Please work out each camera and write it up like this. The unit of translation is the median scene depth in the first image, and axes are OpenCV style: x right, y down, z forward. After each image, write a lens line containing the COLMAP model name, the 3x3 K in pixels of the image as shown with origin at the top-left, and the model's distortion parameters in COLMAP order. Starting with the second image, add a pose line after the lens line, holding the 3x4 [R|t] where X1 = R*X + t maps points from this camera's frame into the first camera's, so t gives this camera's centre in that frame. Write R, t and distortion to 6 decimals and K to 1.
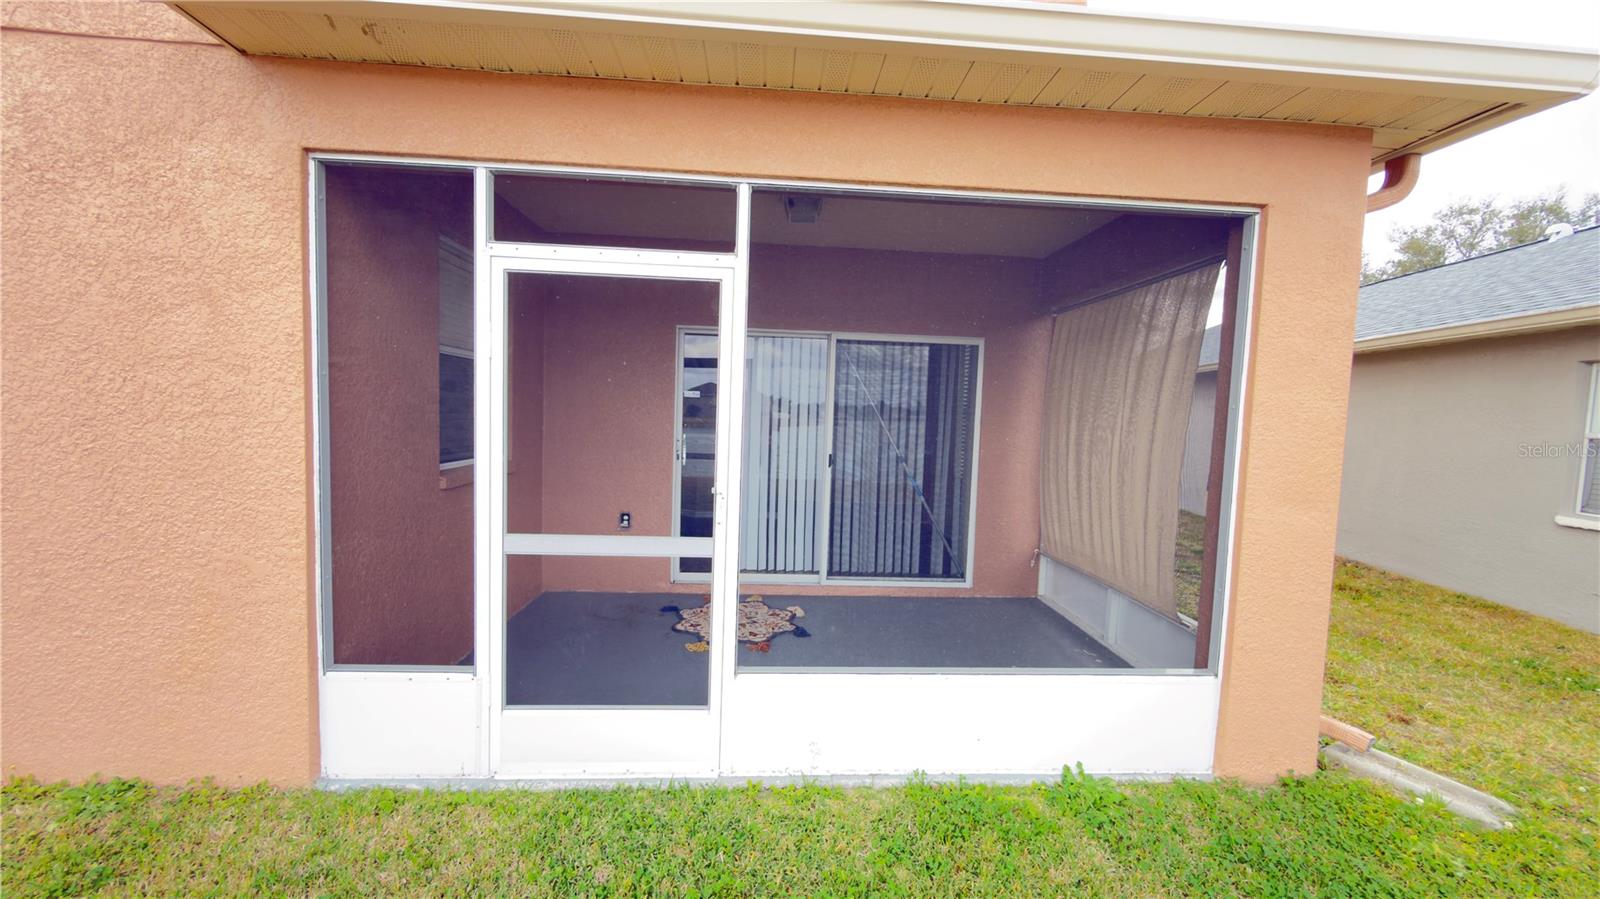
lens RADIAL K [[636.2, 0, 803.7], [0, 636.2, 453.8], [0, 0, 1]] dist [0.002090, -0.001039]
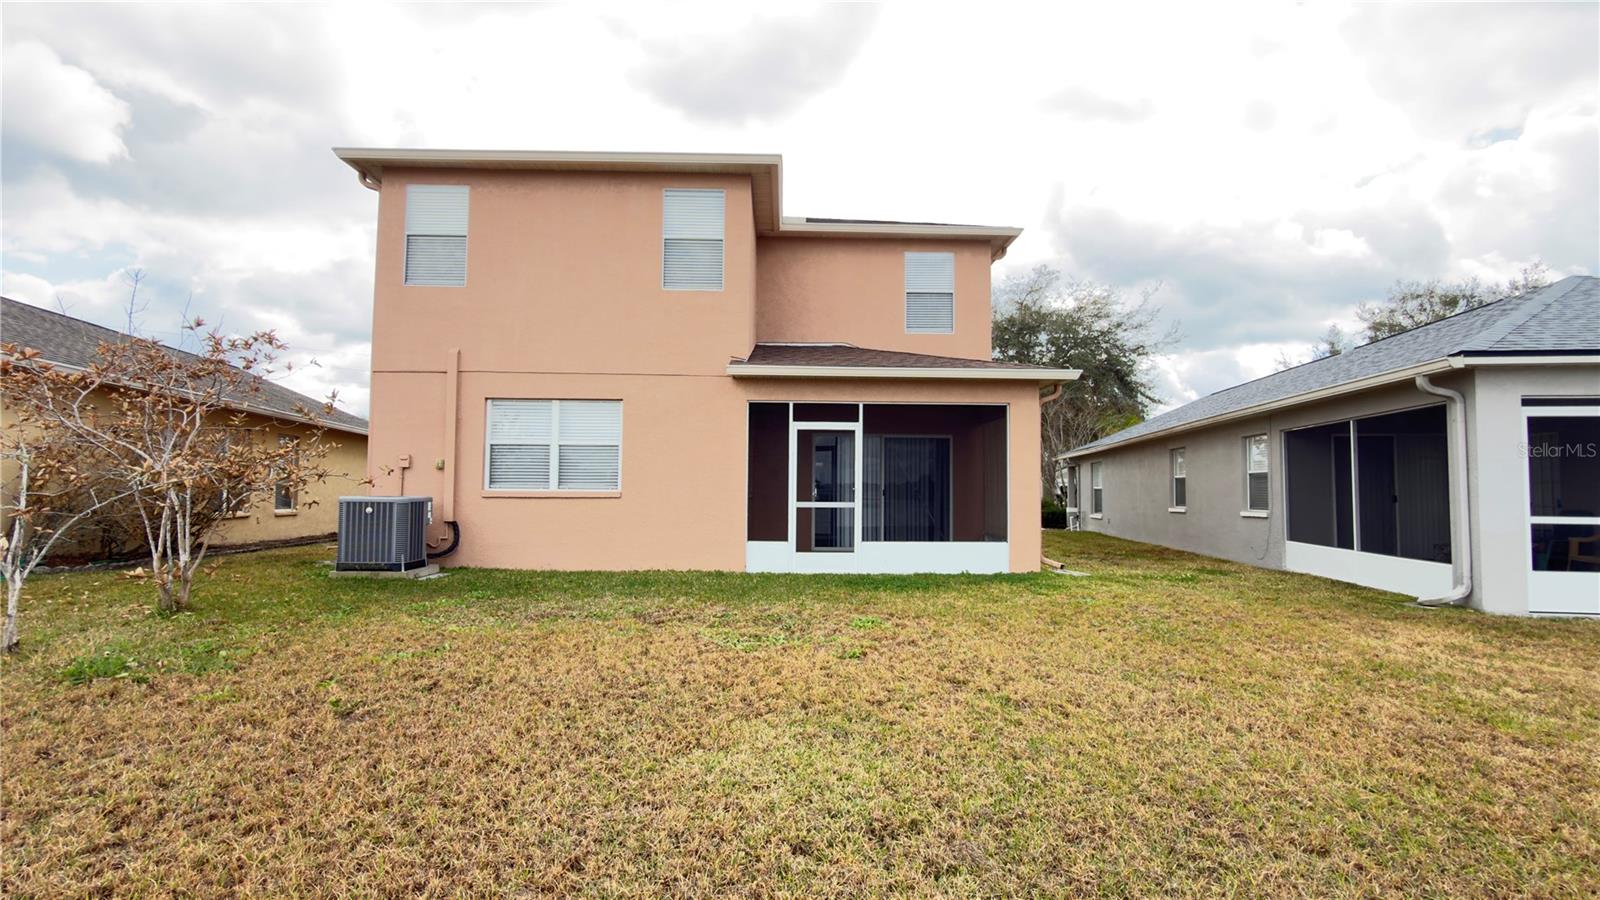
lens RADIAL K [[747.1, 0, 796.1], [0, 747.1, 450.8], [0, 0, 1]] dist [0.000650, 0.000018]
pose [[0.998296, -0.027988, -0.051201, -0.249033], [0.021568, 0.992308, -0.121901, 0.351861], [0.054219, 0.120589, 0.991221, -3.174826]]
